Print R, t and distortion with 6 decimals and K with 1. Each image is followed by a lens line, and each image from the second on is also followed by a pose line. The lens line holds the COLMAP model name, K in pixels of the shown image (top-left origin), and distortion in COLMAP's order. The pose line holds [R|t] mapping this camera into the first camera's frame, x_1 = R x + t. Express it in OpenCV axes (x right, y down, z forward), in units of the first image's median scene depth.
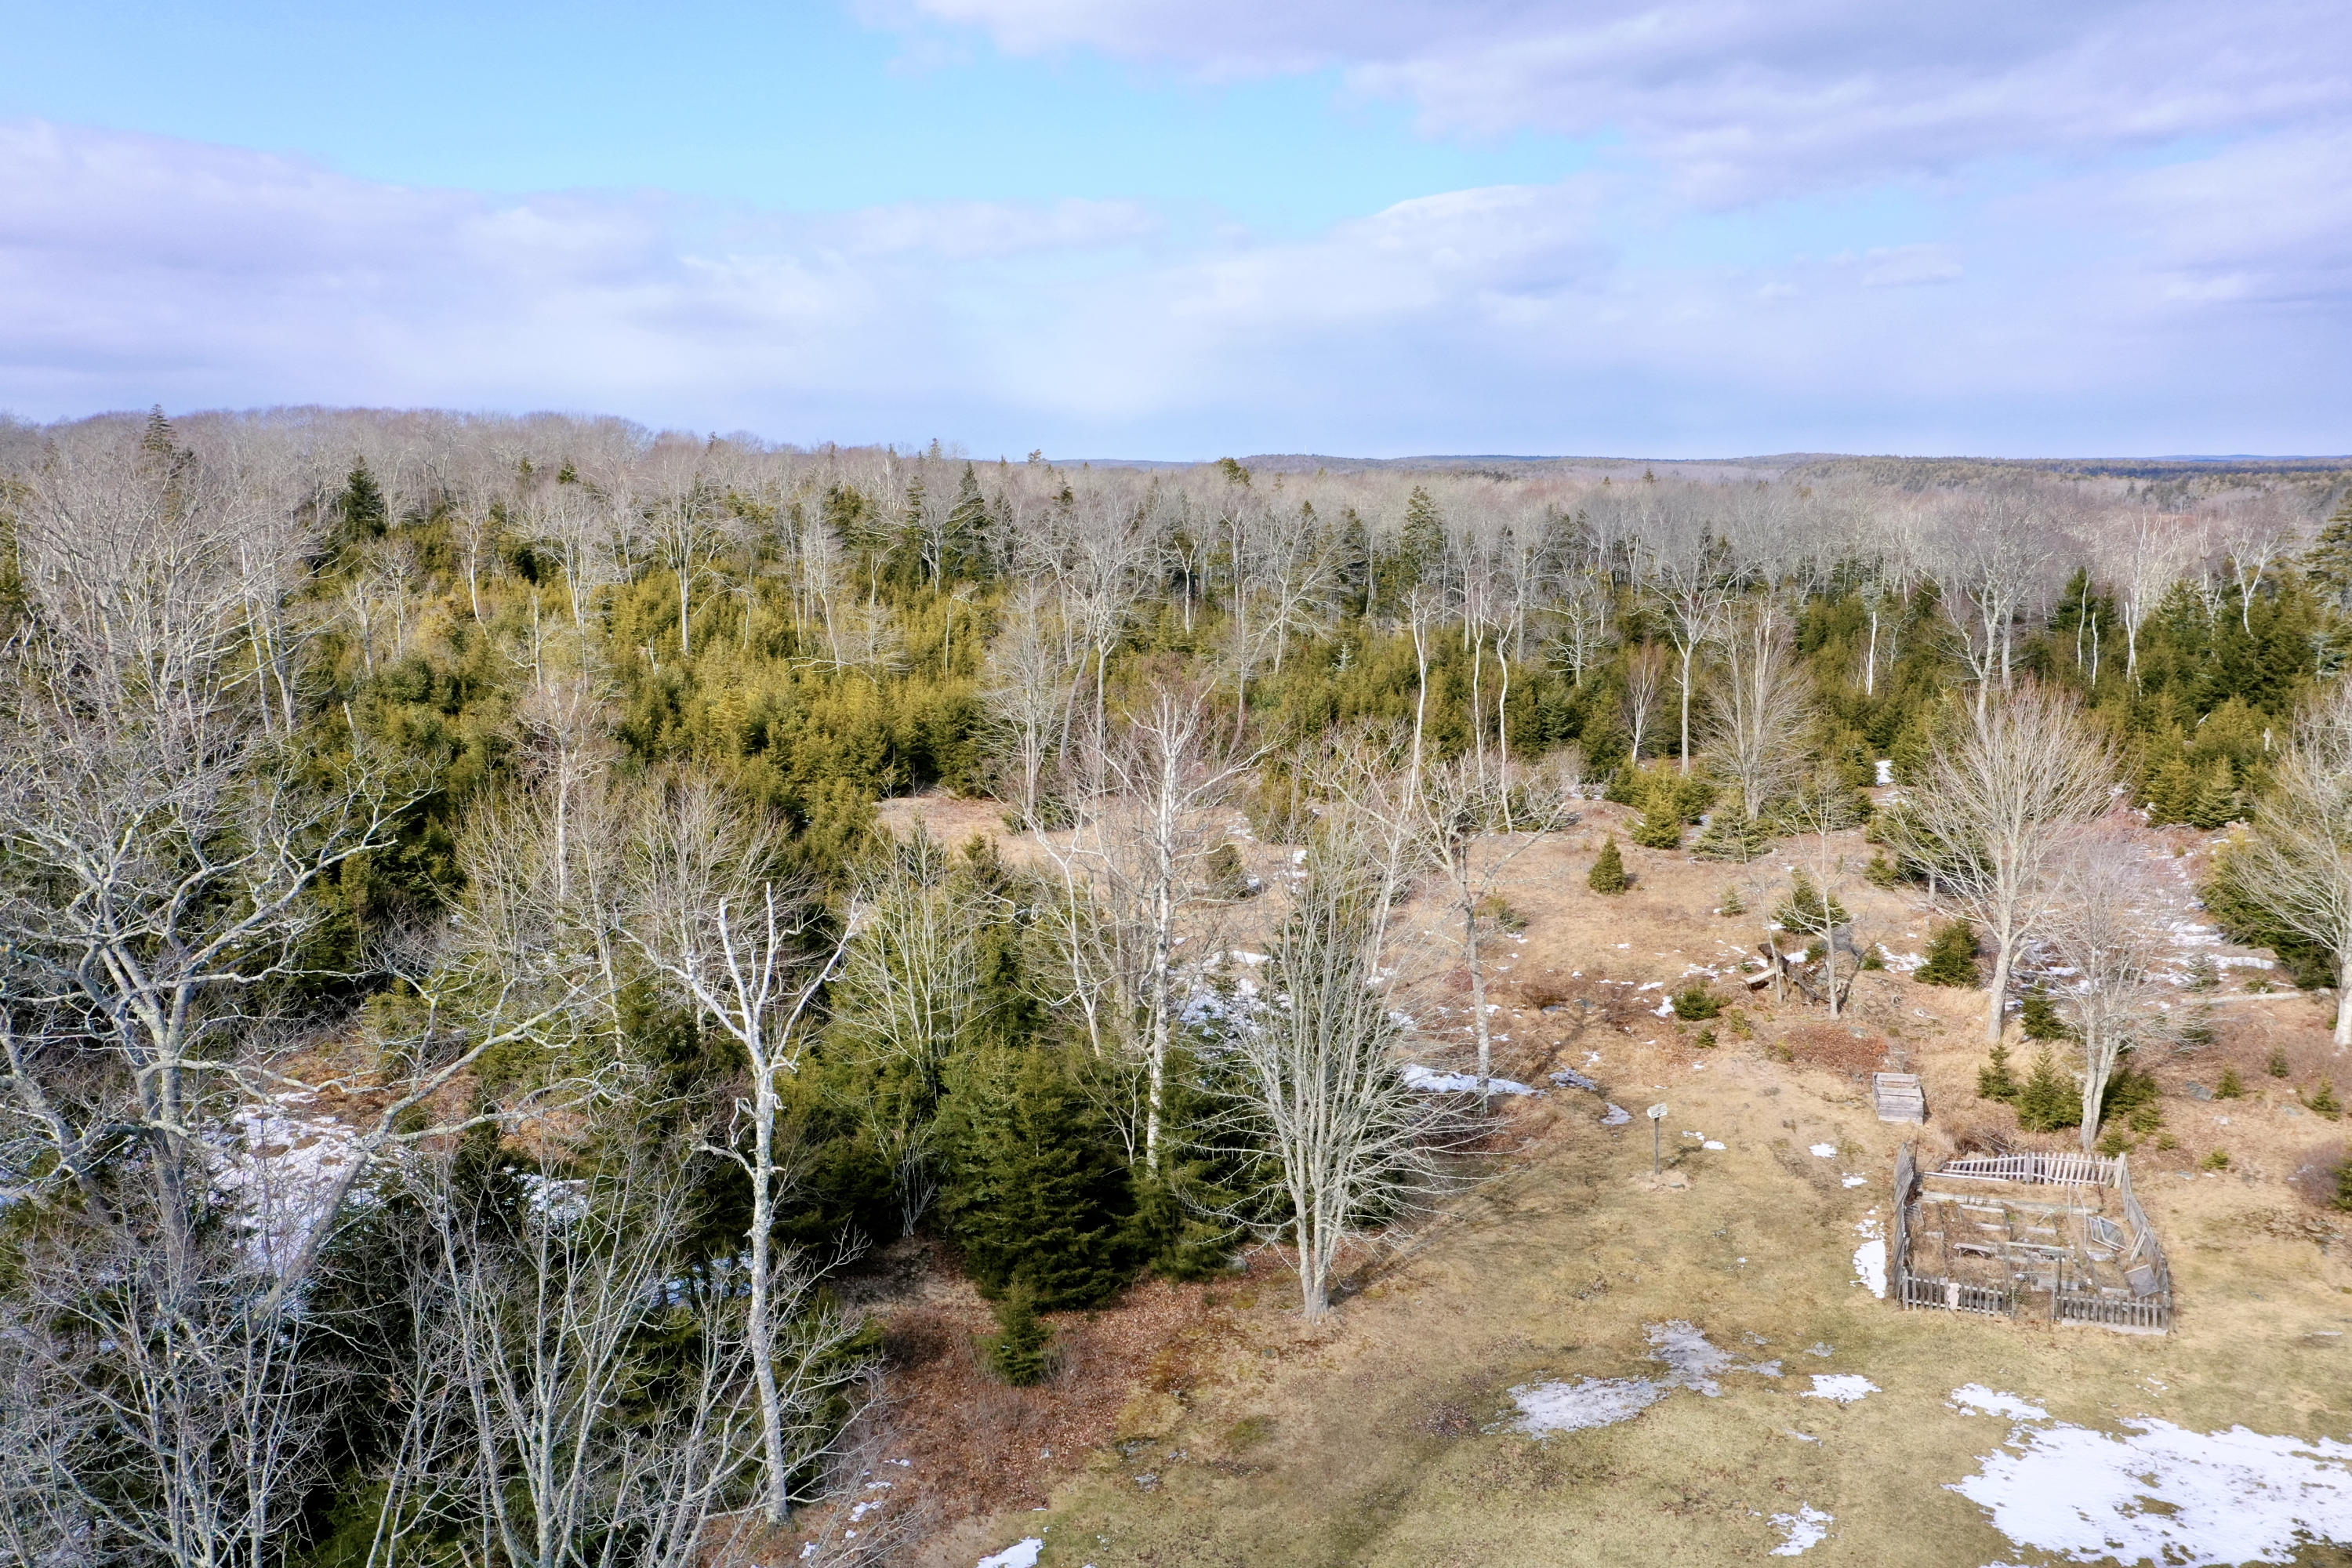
lens RADIAL K [[1868.0, 0, 1176.0], [0, 1868.0, 784.0], [0, 0, 1]] dist [0.023514, 0.002459]
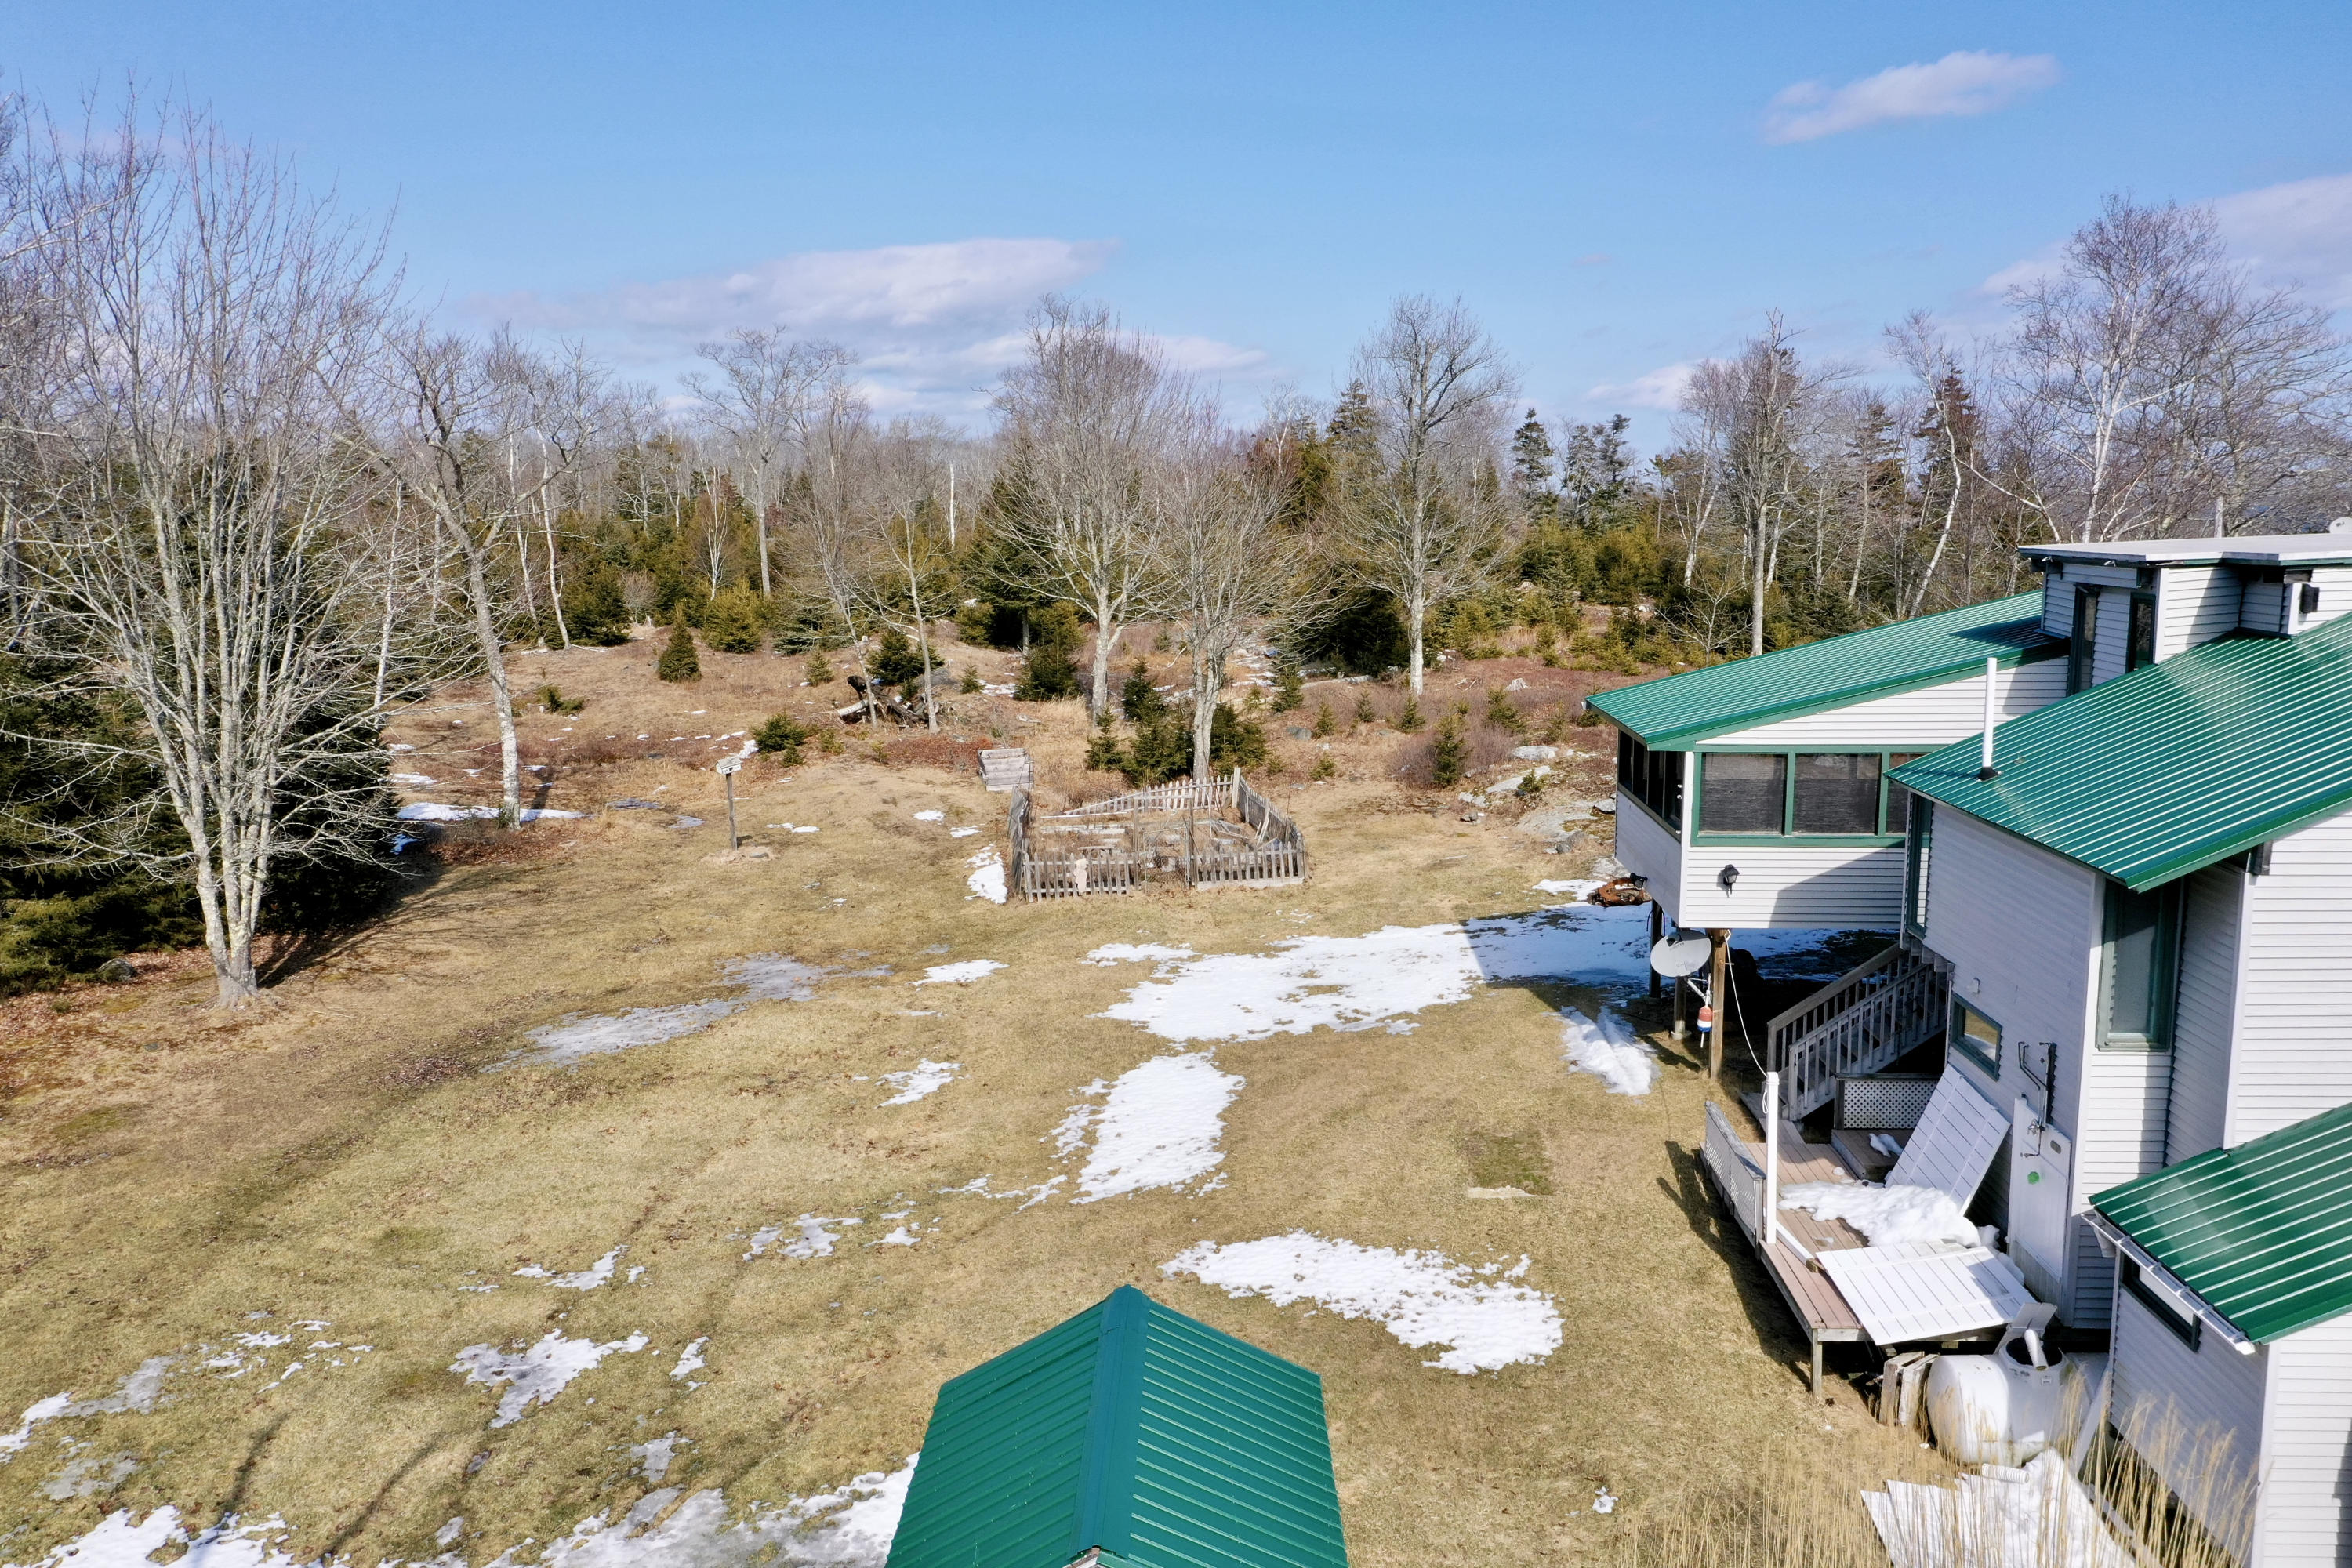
lens RADIAL K [[1908.6, 0, 1170.0], [0, 1908.6, 791.4], [0, 0, 1]] dist [0.014747, 0.004507]
pose [[0.893083, -0.073617, 0.443828, 0.076849], [0.072921, 0.997163, 0.018663, 0.227442], [-0.443943, 0.015697, 0.895918, 0.226592]]
